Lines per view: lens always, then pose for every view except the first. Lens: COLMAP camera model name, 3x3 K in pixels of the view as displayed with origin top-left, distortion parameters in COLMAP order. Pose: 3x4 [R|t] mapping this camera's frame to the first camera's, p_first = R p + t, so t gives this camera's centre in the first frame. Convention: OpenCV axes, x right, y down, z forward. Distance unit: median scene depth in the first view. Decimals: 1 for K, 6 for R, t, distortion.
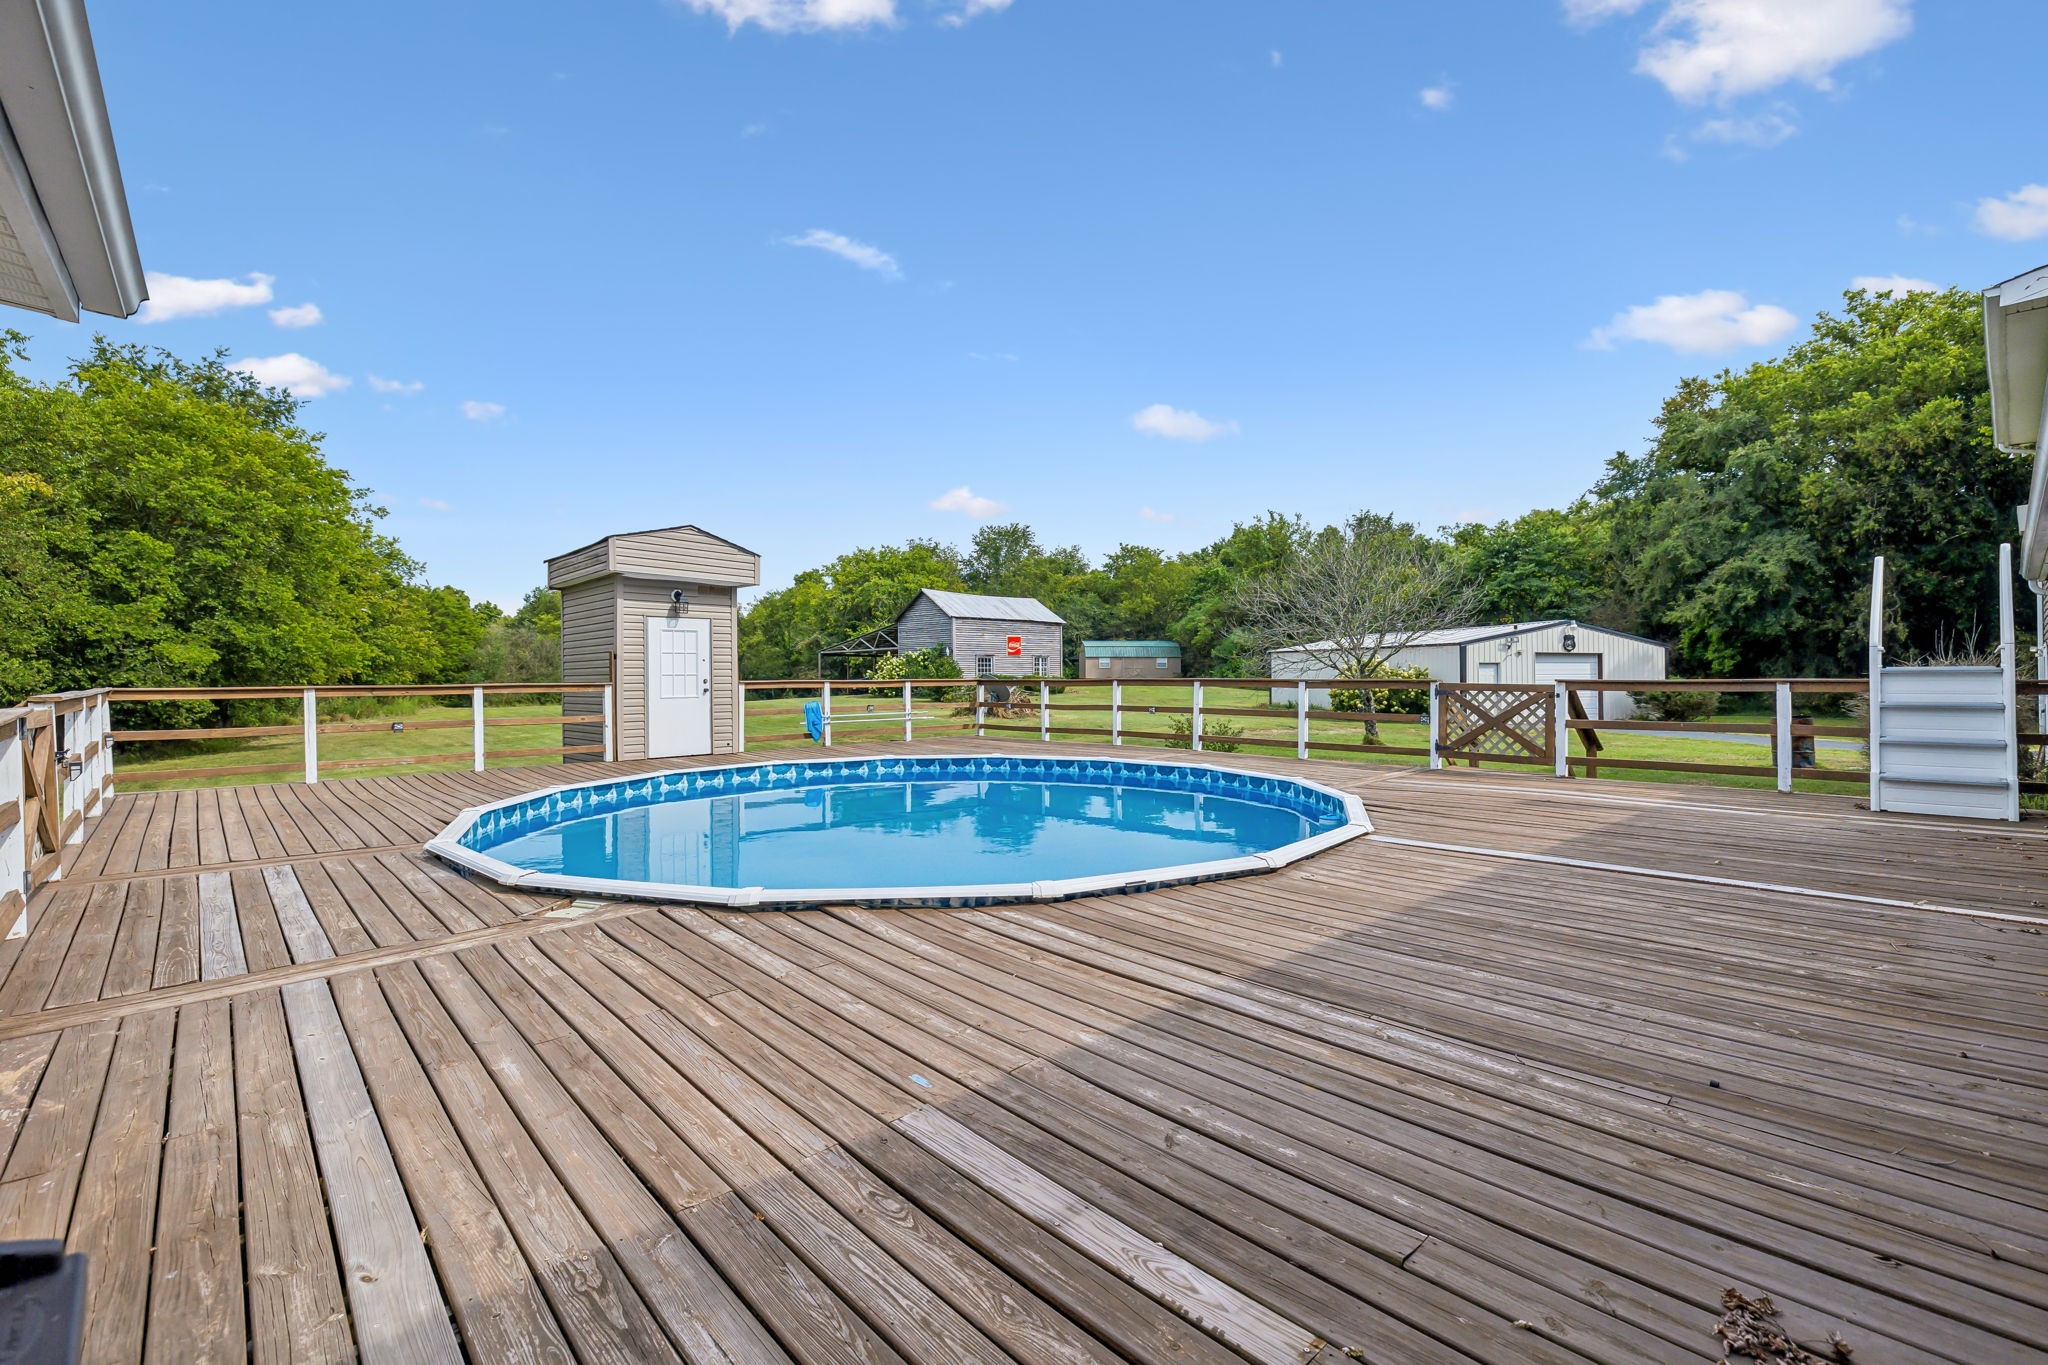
lens RADIAL K [[879.0, 0, 1018.2], [0, 879.0, 678.7], [0, 0, 1]] dist [-0.001923, 0.000343]
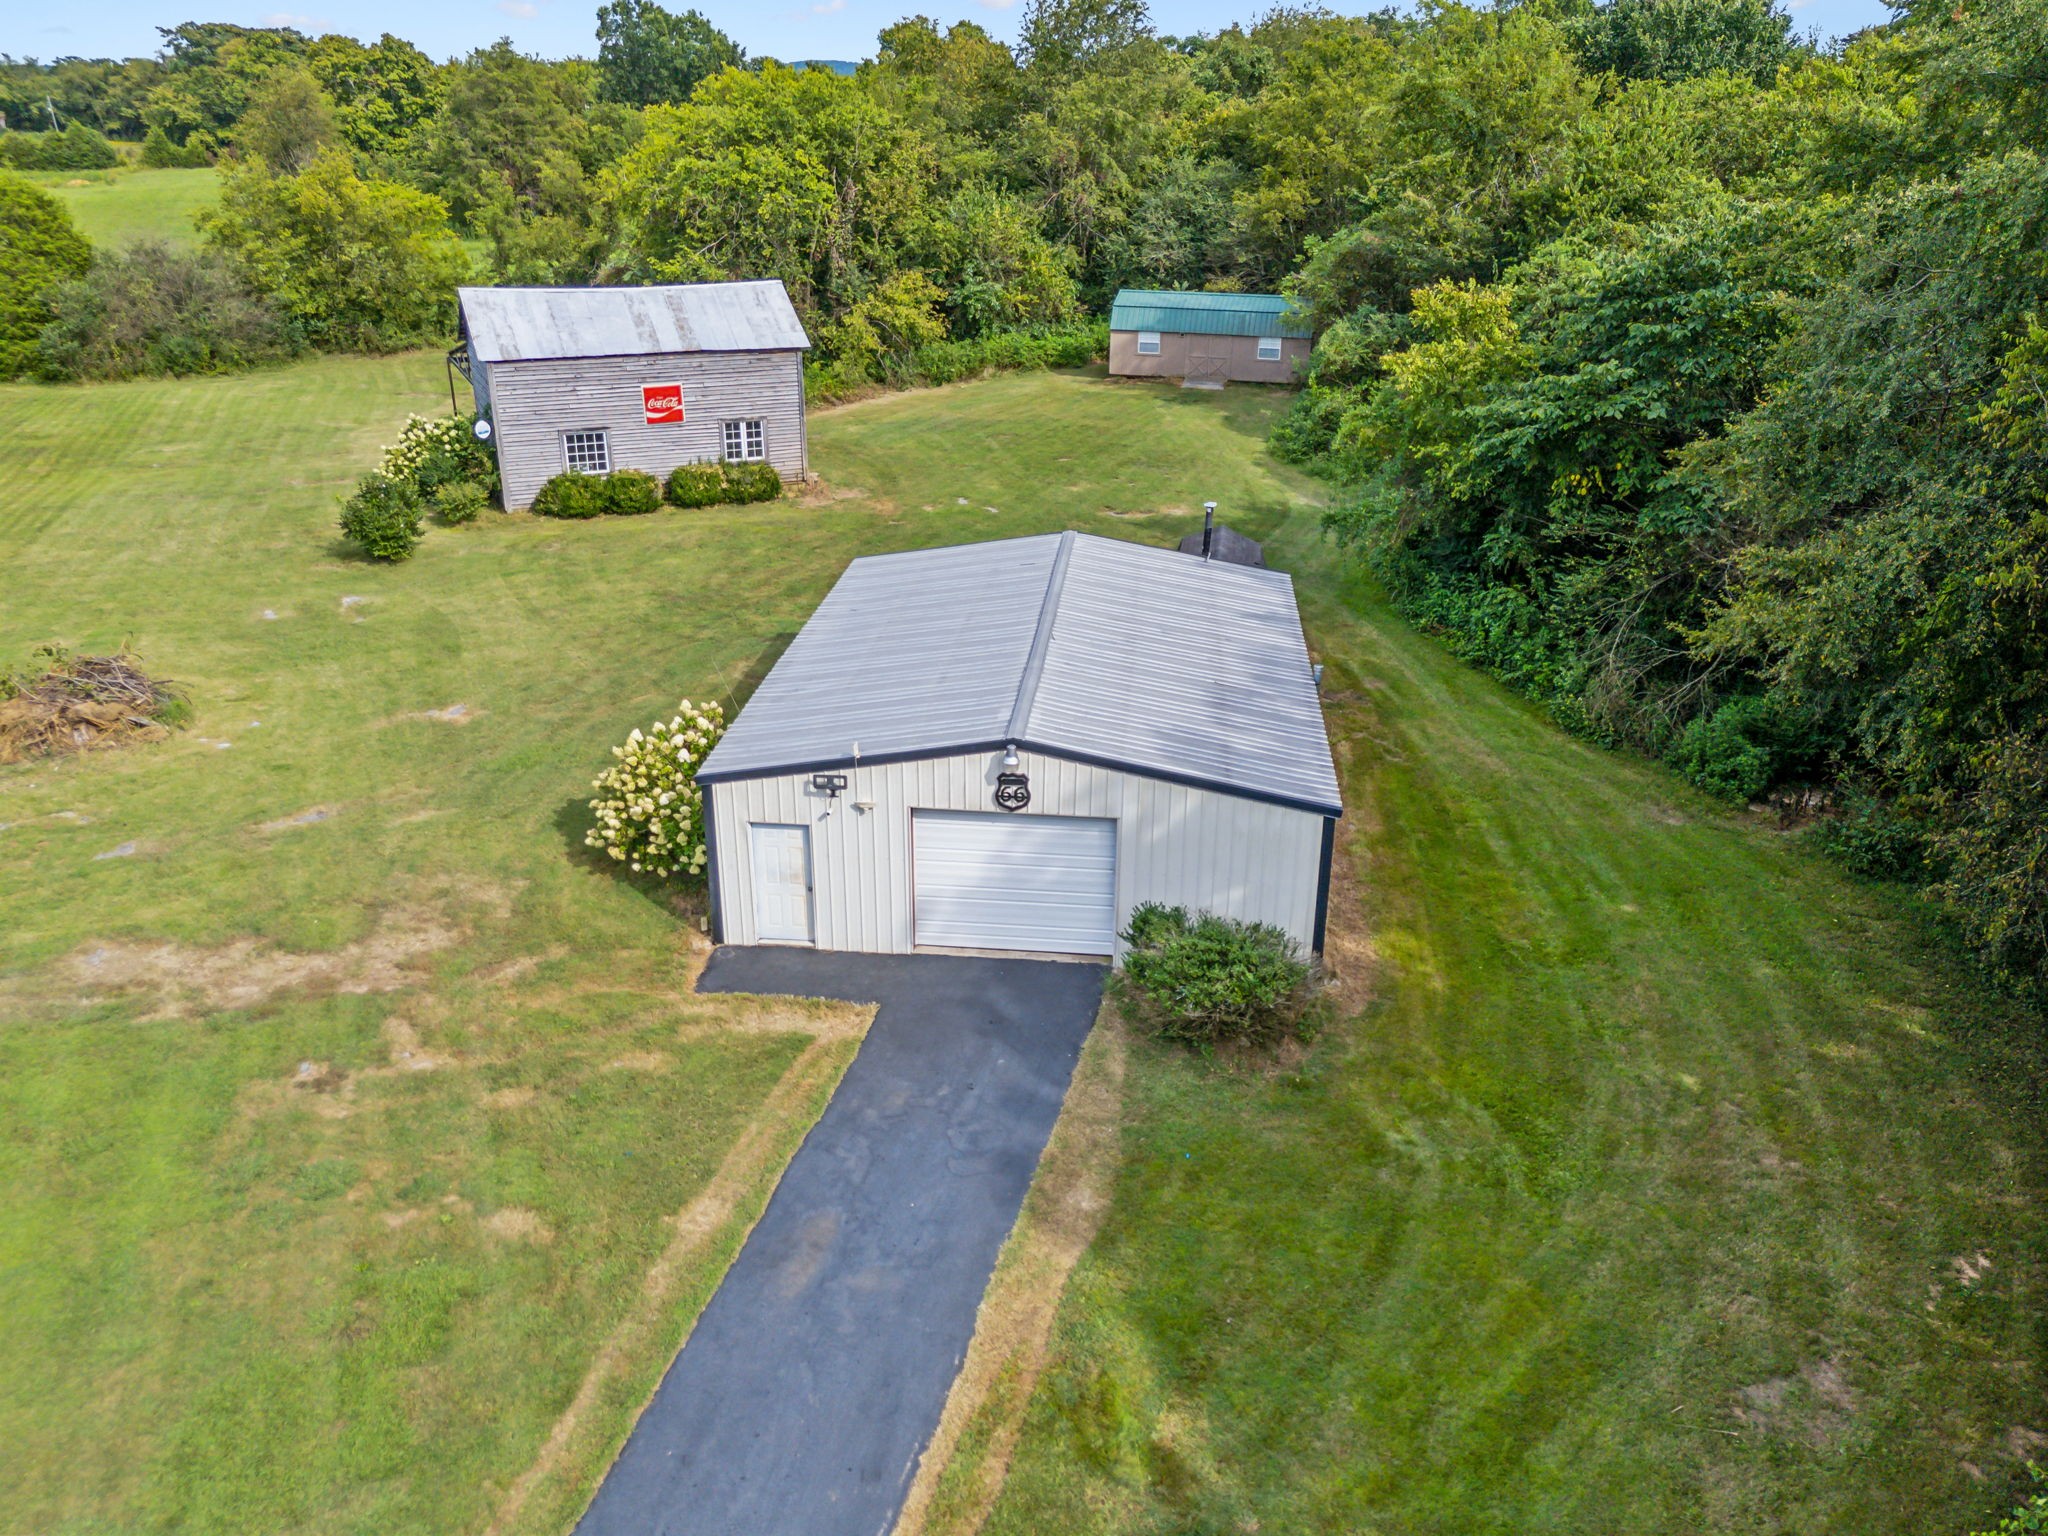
lens RADIAL K [[1517.4, 0, 1032.6], [0, 1517.4, 771.8], [0, 0, 1]] dist [0.048018, -0.030401]
pose [[0.933676, 0.156221, -0.322249, 0.510464], [-0.017906, 0.919076, 0.393673, -0.193051], [0.357671, -0.361793, 0.860917, 0.238154]]
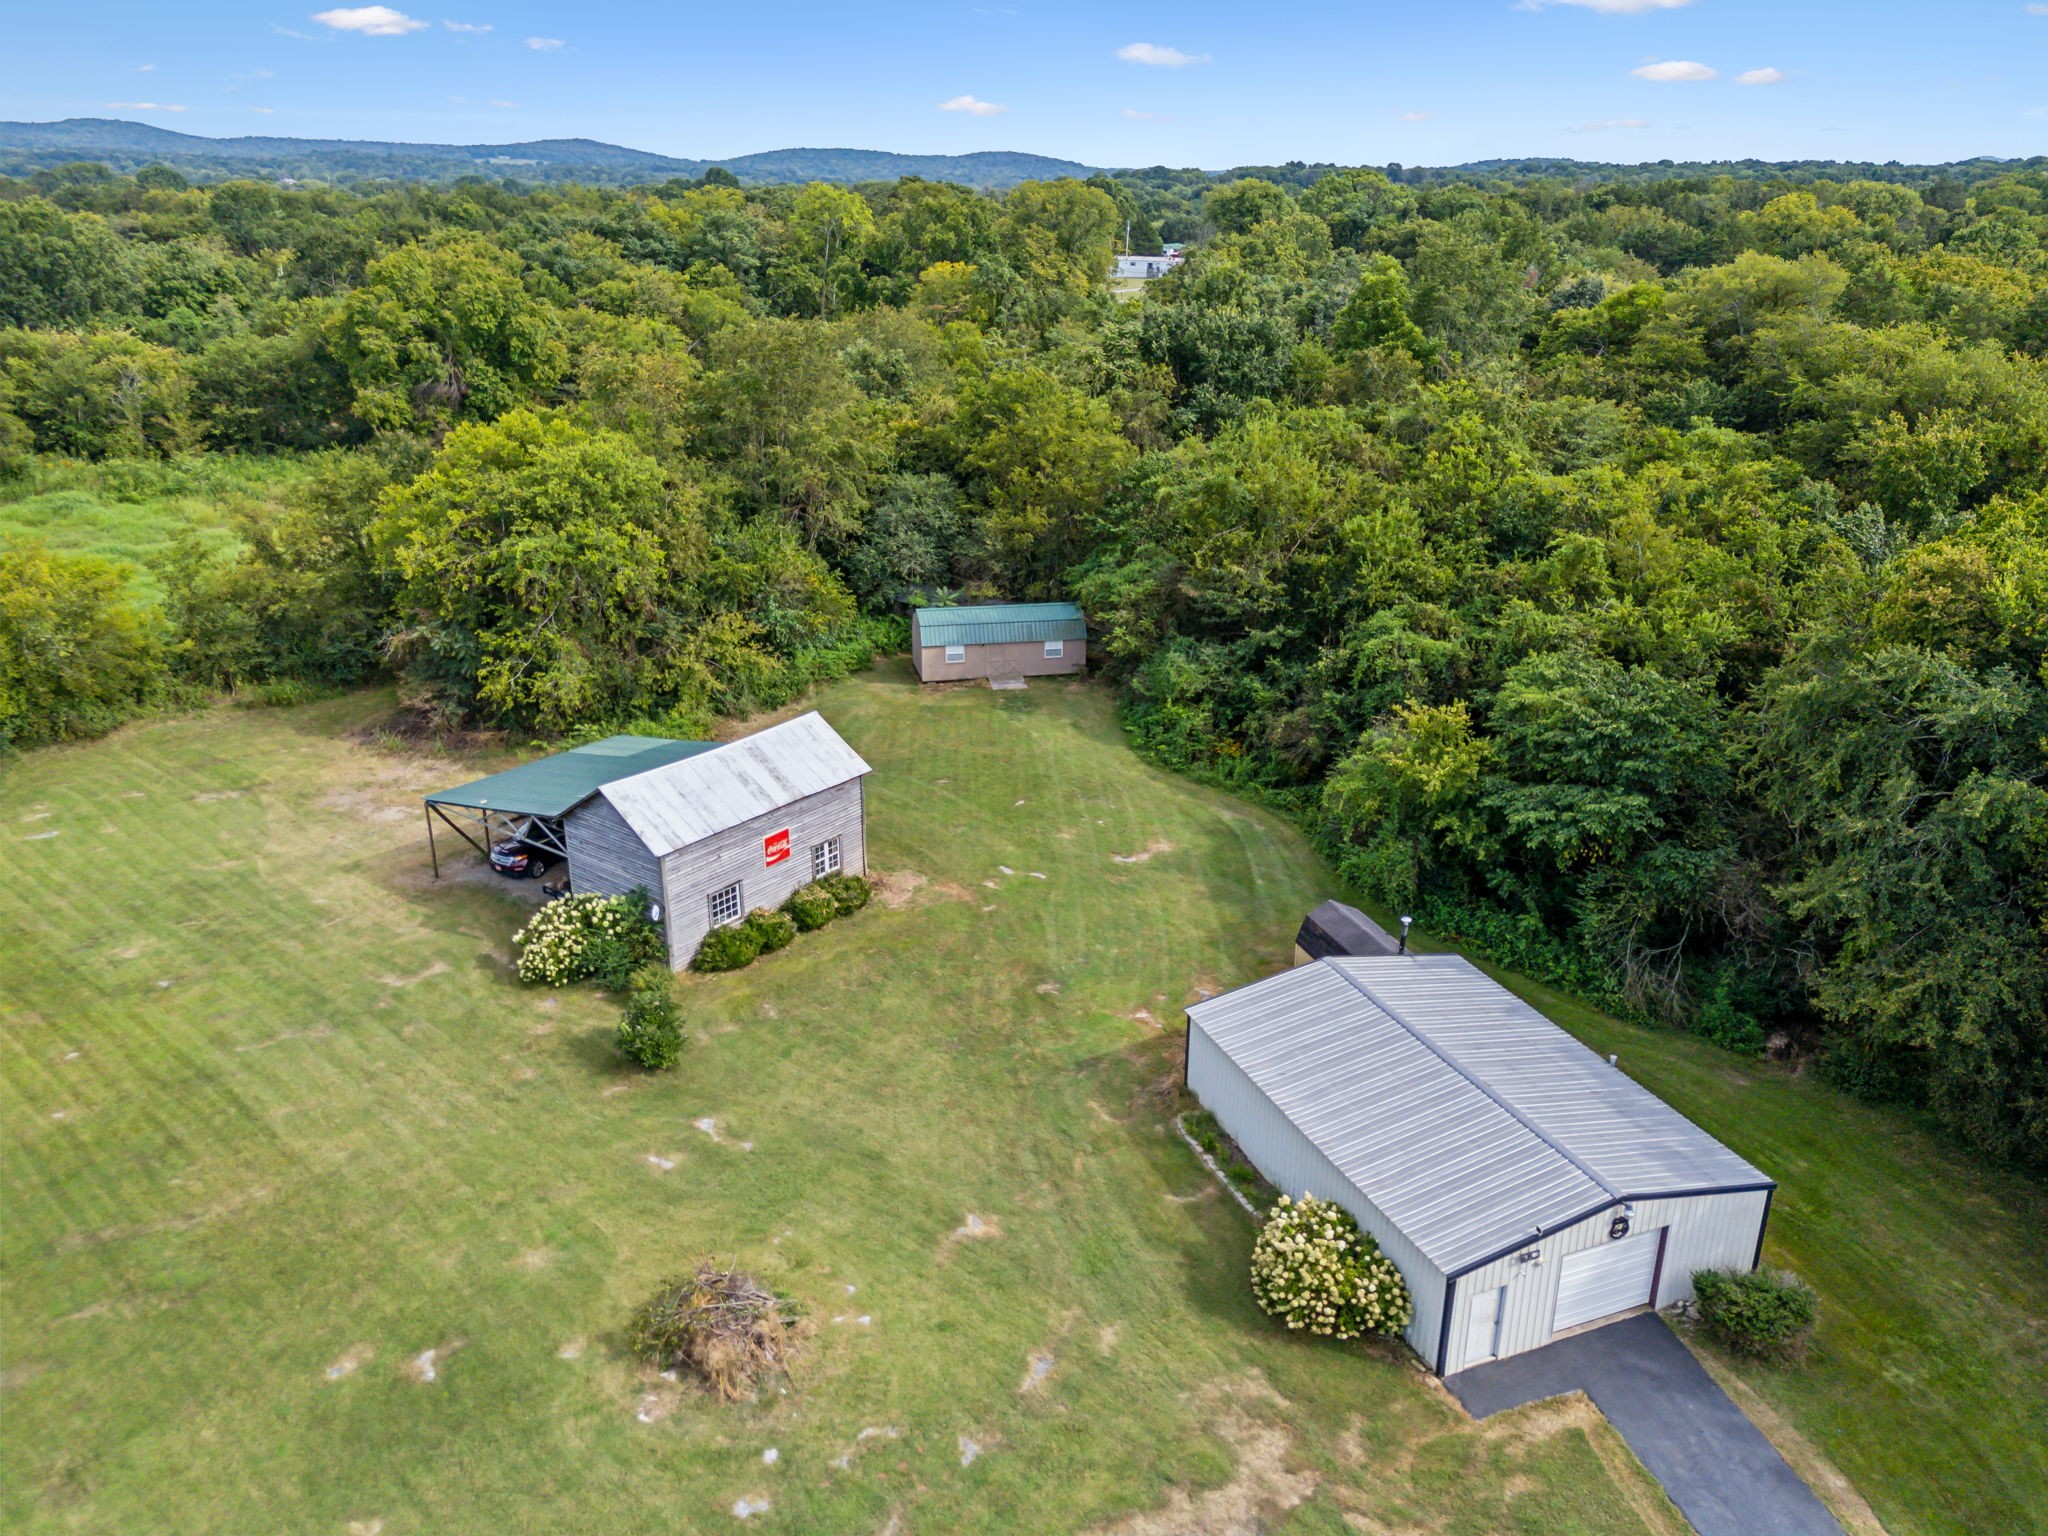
lens RADIAL K [[1517.4, 0, 1023.6], [0, 1517.4, 765.2], [0, 0, 1]] dist [0.048018, -0.030401]
pose [[0.993510, -0.024890, 0.110992, 0.046494], [-0.016186, 0.934904, 0.354532, -0.442516], [-0.112591, -0.354028, 0.928433, 0.076233]]
